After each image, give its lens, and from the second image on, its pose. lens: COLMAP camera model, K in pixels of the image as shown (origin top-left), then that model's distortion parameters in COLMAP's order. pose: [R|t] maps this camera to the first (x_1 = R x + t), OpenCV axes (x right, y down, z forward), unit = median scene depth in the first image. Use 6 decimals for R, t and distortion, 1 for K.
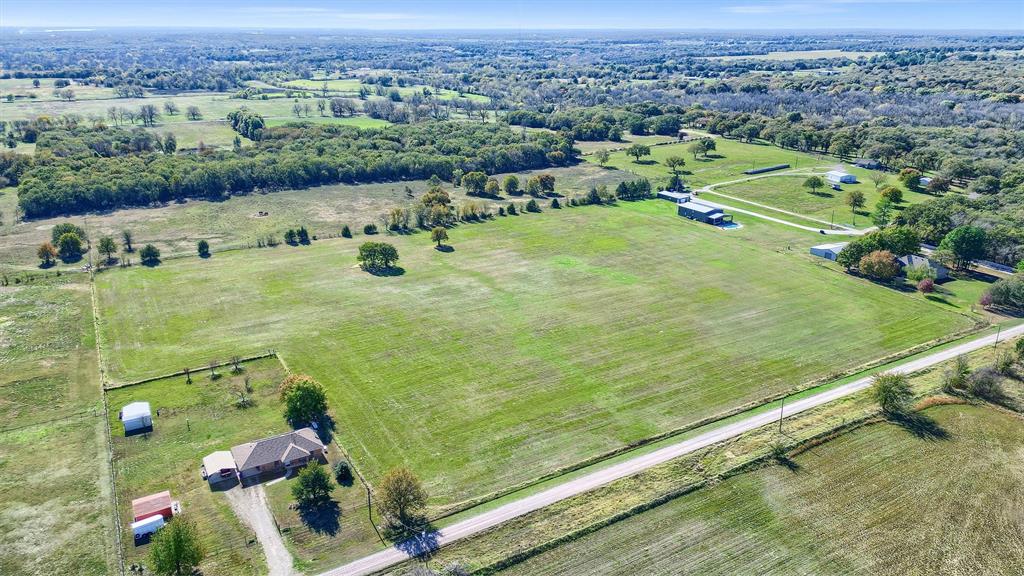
lens RADIAL K [[717.1, 0, 492.4], [0, 717.1, 282.8], [0, 0, 1]] dist [0.076847, -0.083405]
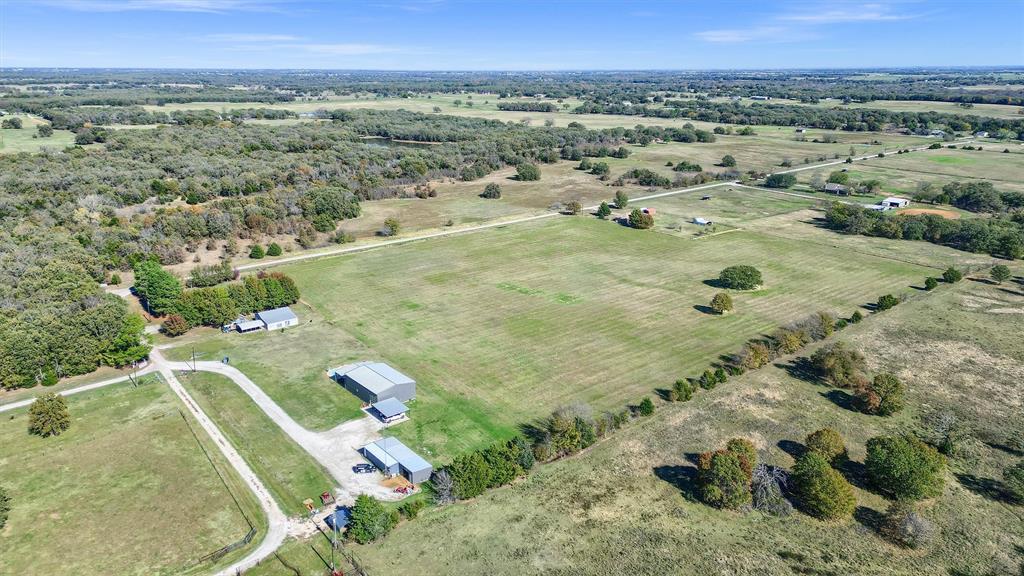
lens RADIAL K [[719.8, 0, 487.7], [0, 719.8, 250.7], [0, 0, 1]] dist [0.078822, -0.084452]
pose [[-0.988462, 0.037446, -0.146765, 0.482943], [-0.050570, 0.831774, 0.552806, -0.863310], [0.142776, 0.553850, -0.820284, 2.422600]]
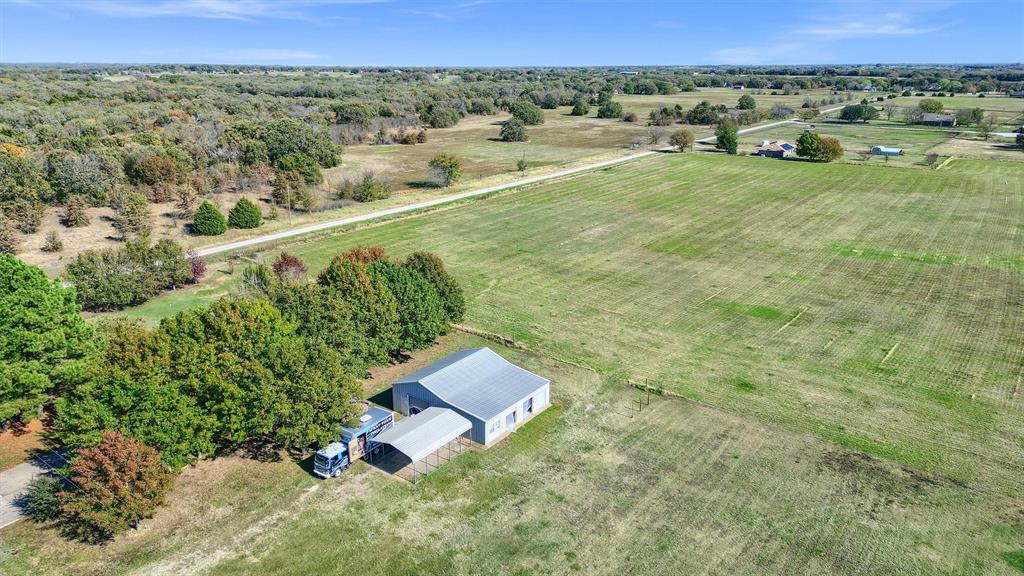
lens RADIAL K [[712.5, 0, 506.1], [0, 712.5, 288.3], [0, 0, 1]] dist [0.082278, -0.084296]
pose [[-0.912160, 0.118794, -0.392240, 0.780575], [-0.140627, 0.808241, 0.571814, -0.307145], [0.384953, 0.576745, -0.720539, 1.646633]]
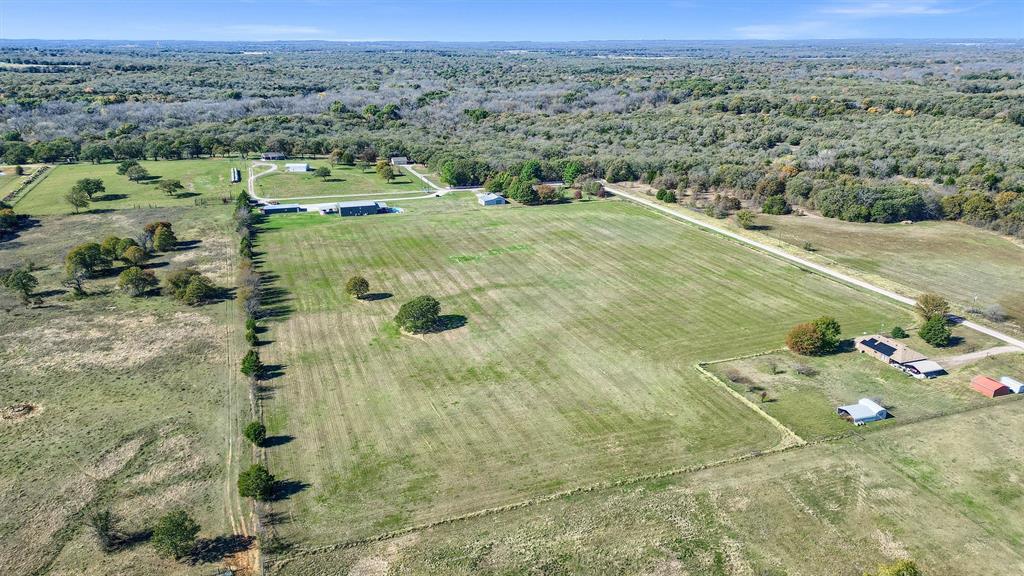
lens RADIAL K [[731.9, 0, 512.0], [0, 731.9, 288.0], [0, 0, 1]] dist [0.080576, -0.090182]
pose [[0.170324, -0.317823, 0.932726, -1.197176], [0.330645, 0.910113, 0.249738, -0.313523], [-0.928258, 0.265865, 0.260101, 0.928470]]
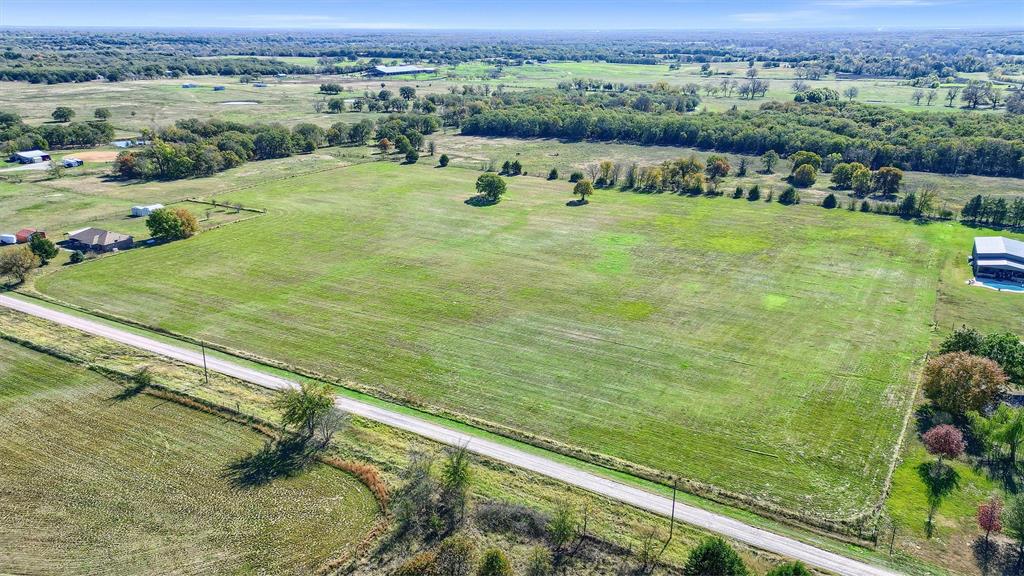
lens RADIAL K [[712.5, 0, 506.1], [0, 712.5, 288.3], [0, 0, 1]] dist [0.082278, -0.084296]
pose [[0.514495, 0.290192, -0.806897, 0.944800], [-0.284247, 0.945508, 0.158800, -0.093486], [0.809011, 0.147656, 0.568946, 0.630555]]
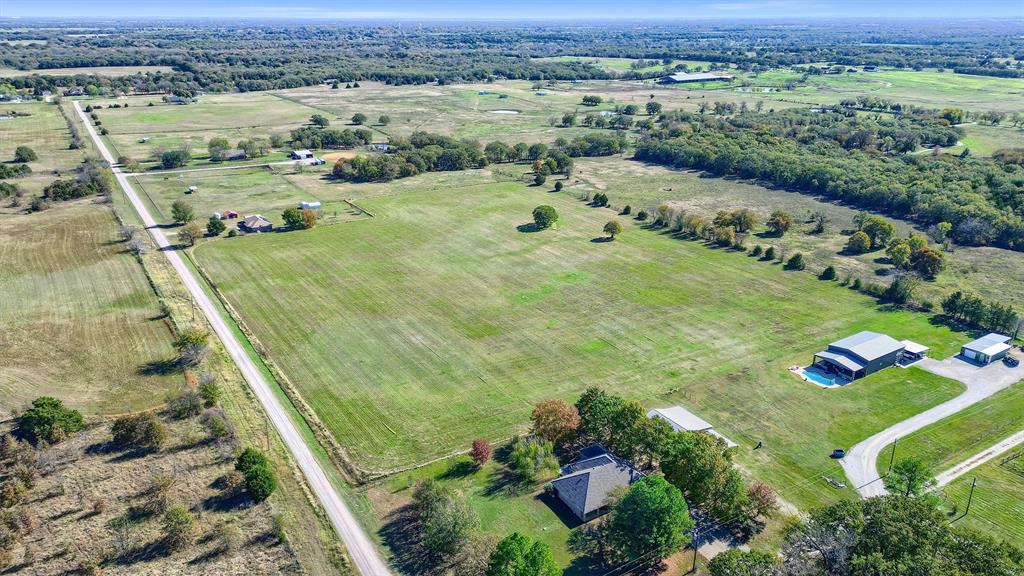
lens RADIAL K [[712.5, 0, 506.1], [0, 712.5, 288.3], [0, 0, 1]] dist [0.082278, -0.084296]
pose [[0.045341, 0.351559, -0.935067, 1.363928], [-0.331644, 0.888240, 0.317872, -0.396638], [0.942314, 0.295697, 0.156866, 1.058354]]
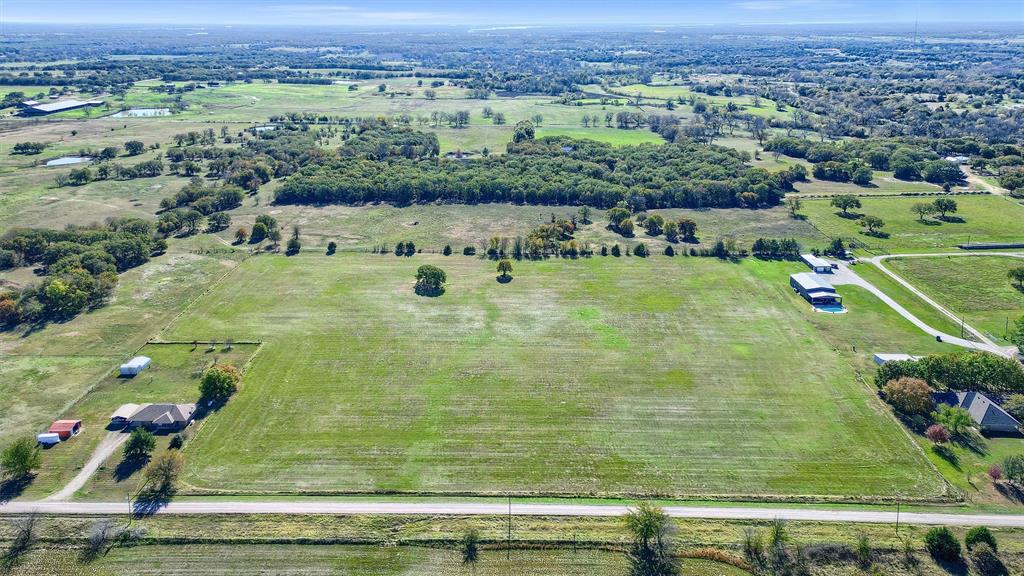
lens RADIAL K [[719.8, 0, 487.7], [0, 719.8, 250.7], [0, 0, 1]] dist [0.078822, -0.084452]
pose [[0.857785, 0.152064, -0.491001, 0.644827], [-0.168274, 0.985676, 0.011290, -0.144102], [0.485684, 0.072938, 0.871086, 0.051335]]
